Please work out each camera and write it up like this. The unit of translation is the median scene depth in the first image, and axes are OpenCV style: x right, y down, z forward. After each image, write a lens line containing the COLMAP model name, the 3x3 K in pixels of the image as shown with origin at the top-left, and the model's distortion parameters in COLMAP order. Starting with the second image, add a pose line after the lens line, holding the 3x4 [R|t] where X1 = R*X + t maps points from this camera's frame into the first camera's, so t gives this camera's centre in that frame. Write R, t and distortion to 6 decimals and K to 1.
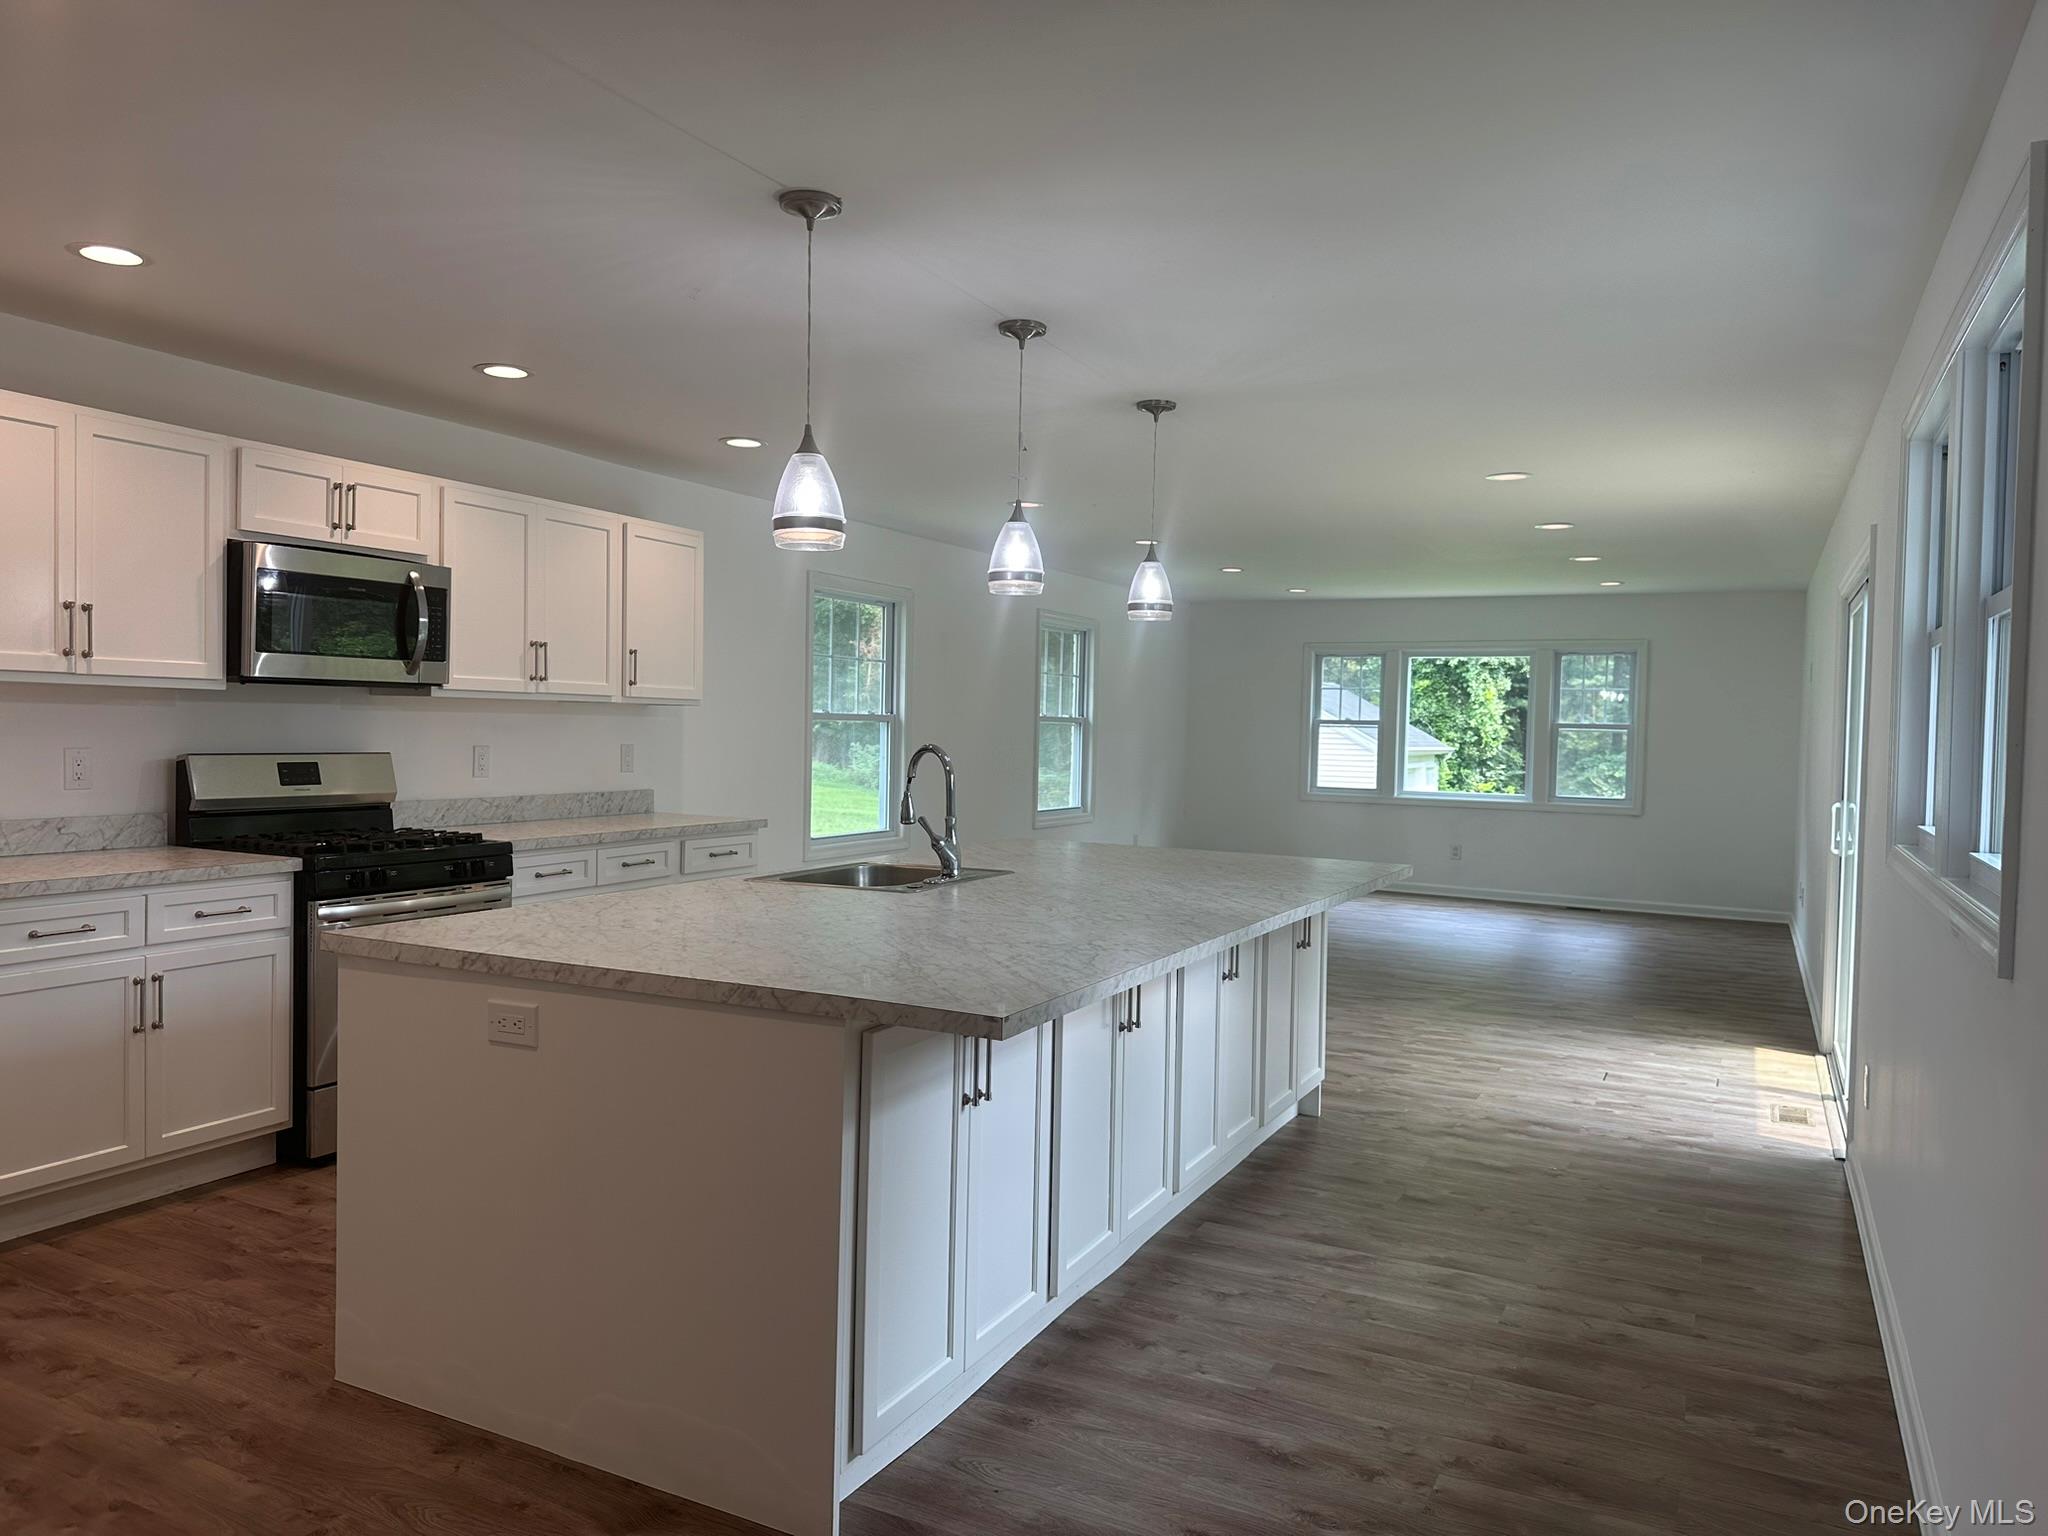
lens RADIAL K [[1434.6, 0, 998.8], [0, 1434.6, 784.9], [0, 0, 1]] dist [0.046075, -0.057817]
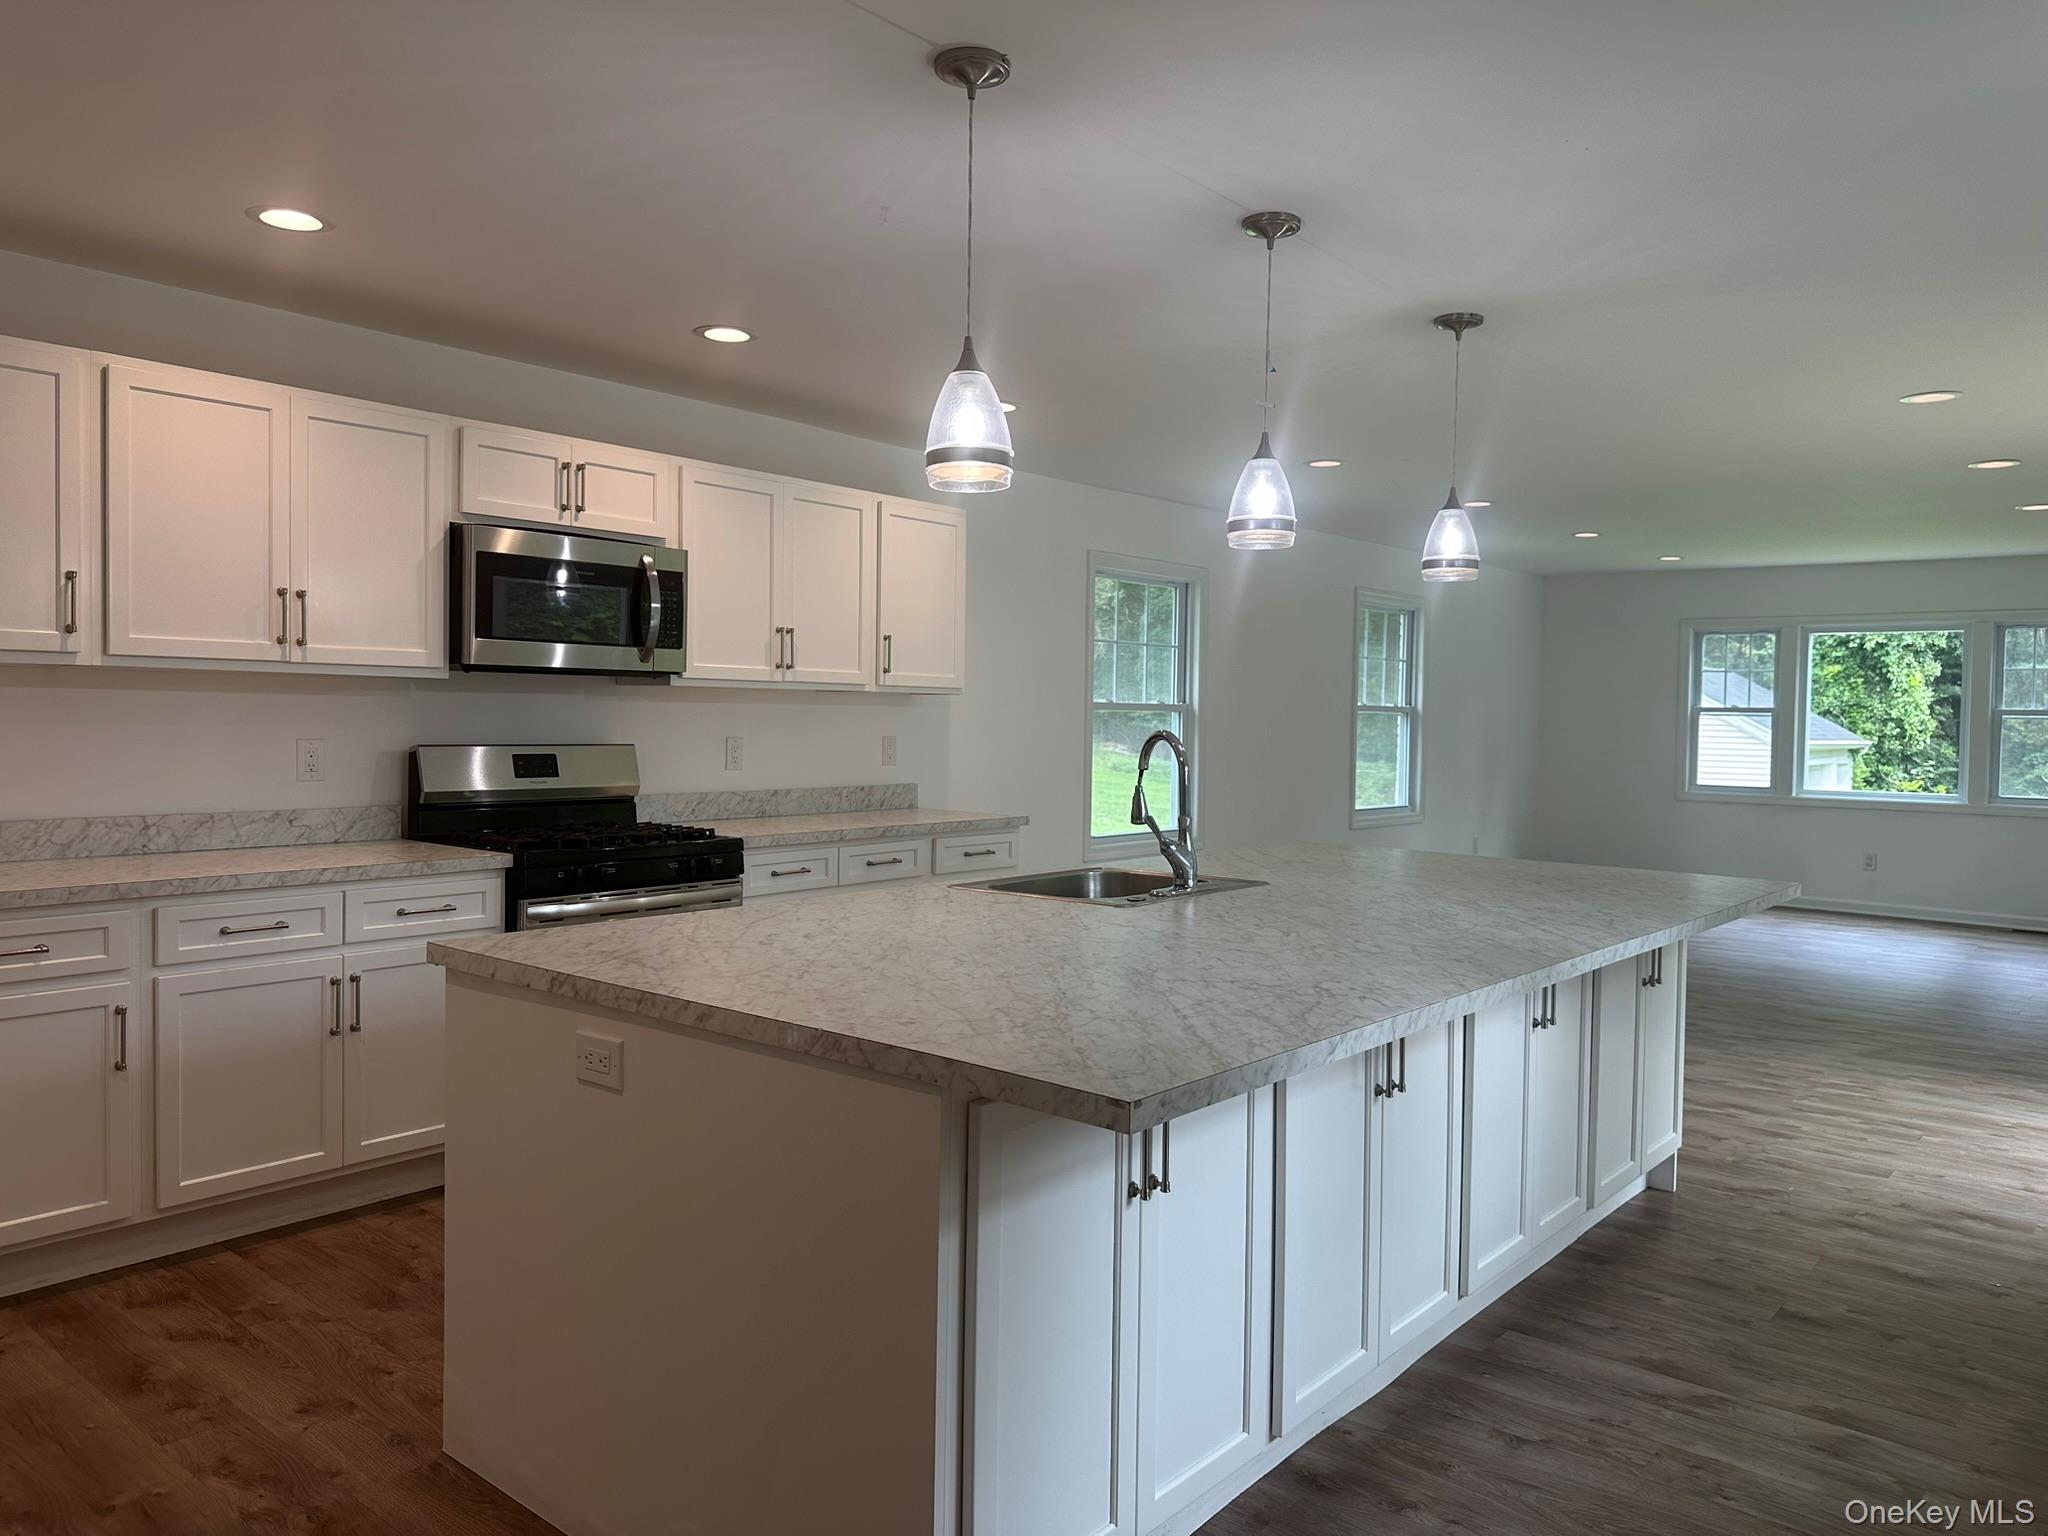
lens RADIAL K [[1434.6, 0, 1023.5], [0, 1434.6, 771.0], [0, 0, 1]] dist [0.046075, -0.057817]
pose [[0.974874, 0.001545, -0.222750, 0.059025], [-0.003165, 0.999971, -0.006915, 0.001565], [0.222733, 0.007446, 0.974851, 0.156822]]
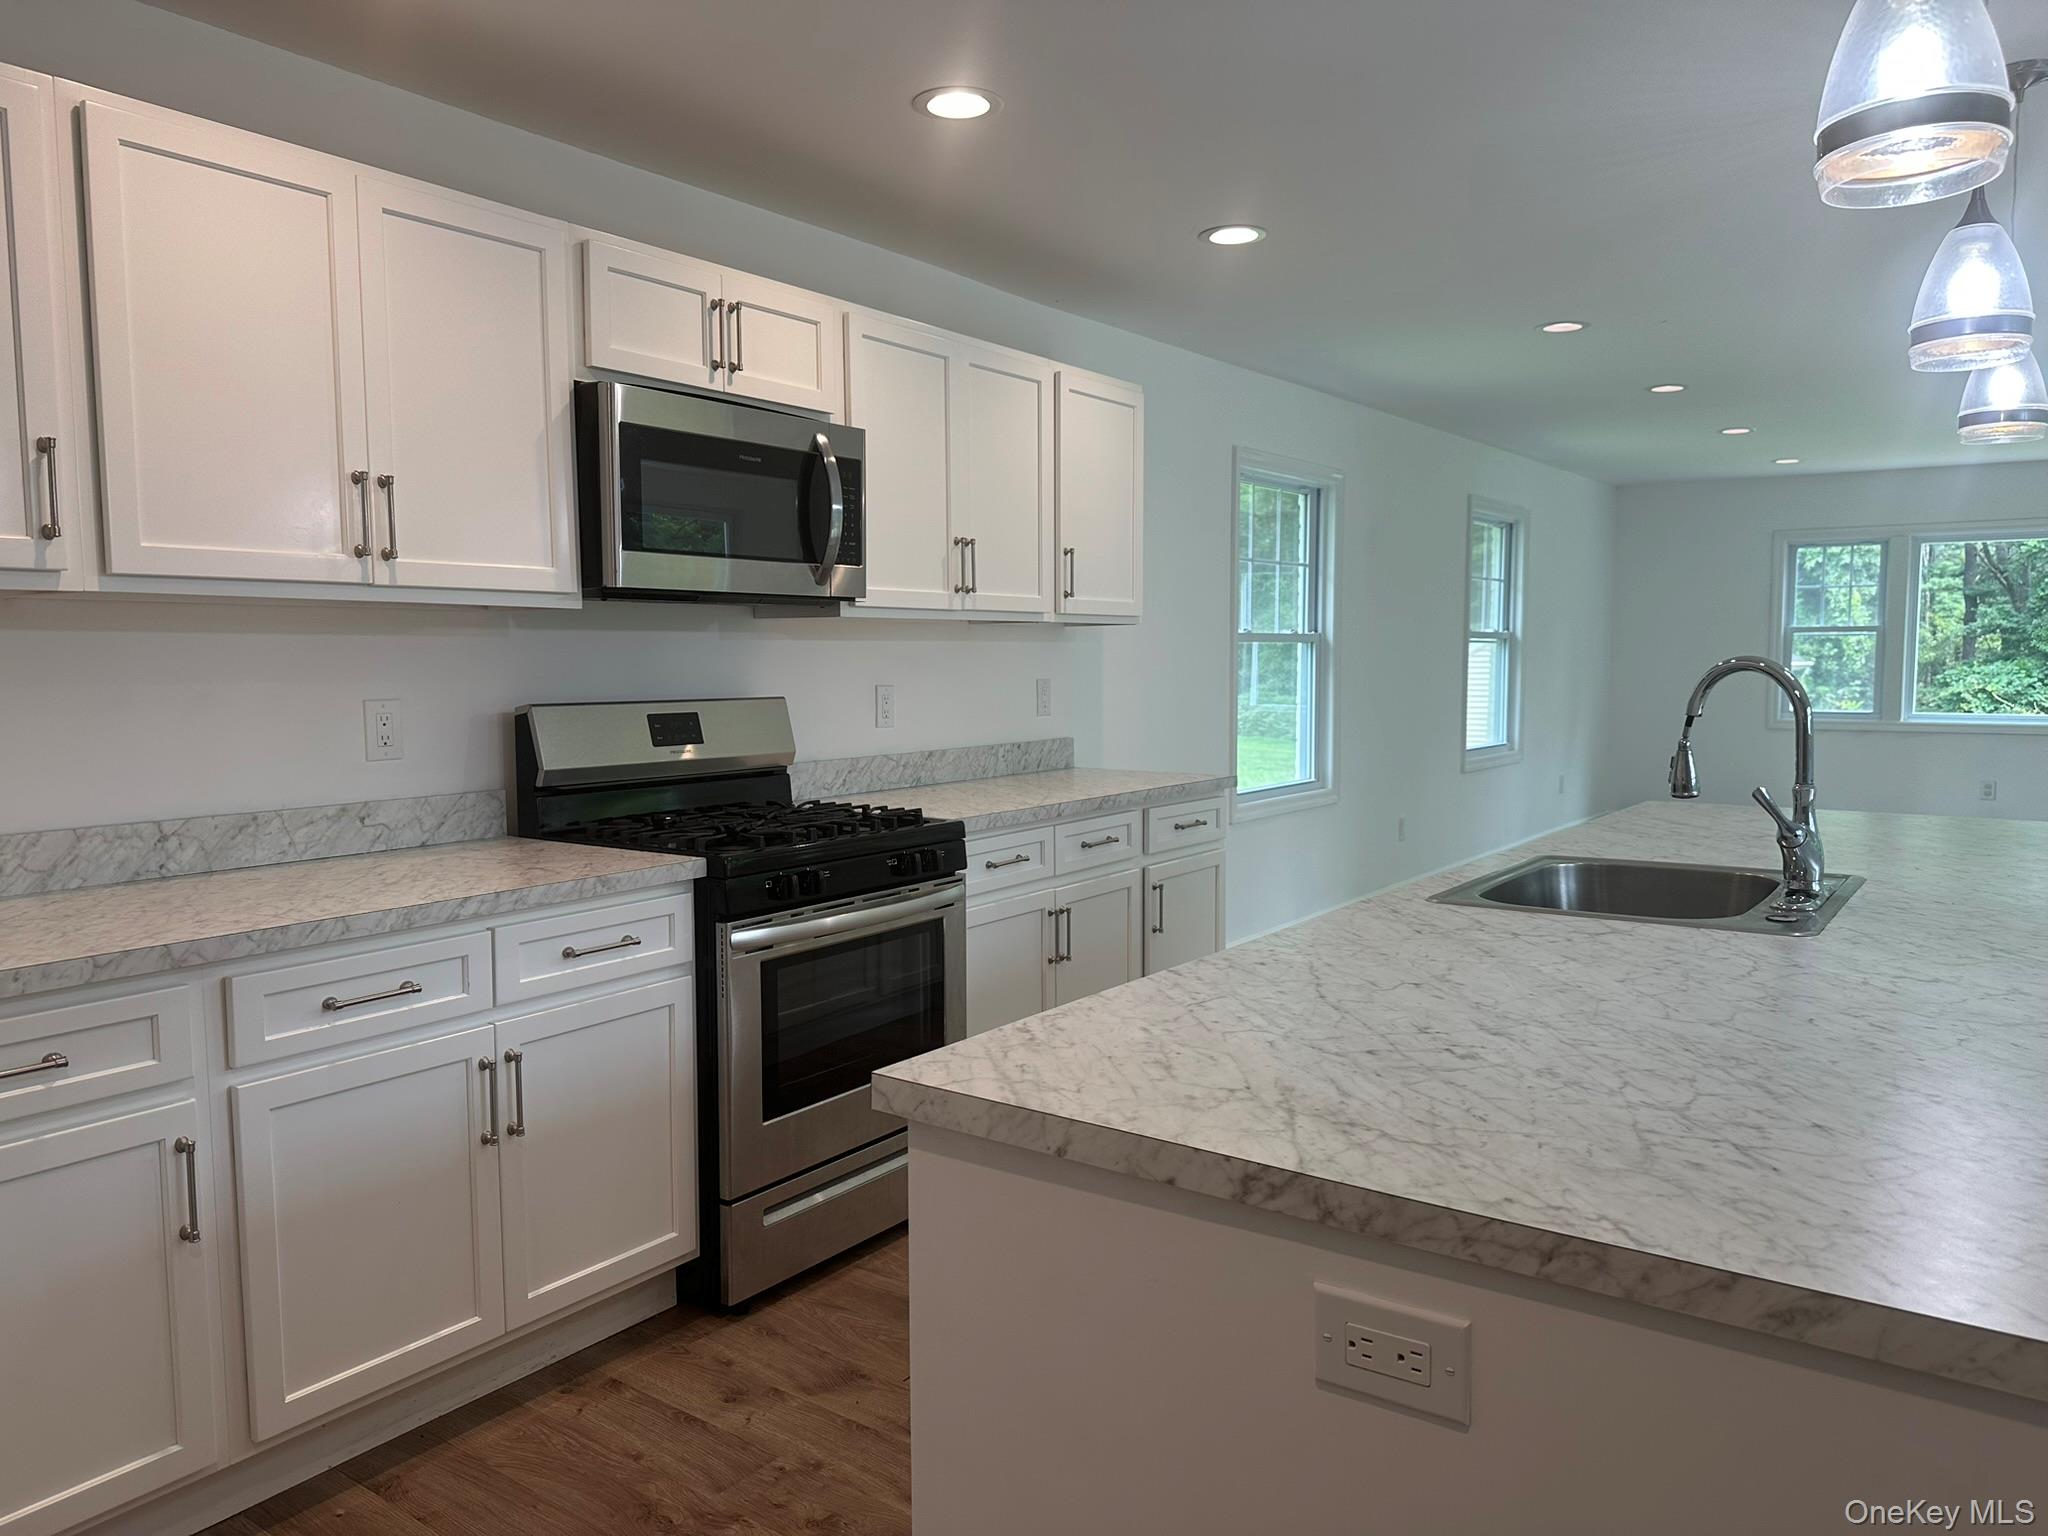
lens RADIAL K [[1434.6, 0, 1006.5], [0, 1434.6, 792.6], [0, 0, 1]] dist [0.046075, -0.057817]
pose [[0.987058, -0.013964, -0.159756, -0.248764], [0.022171, 0.998518, 0.049706, -0.009553], [0.158825, -0.052604, 0.985904, 0.390432]]
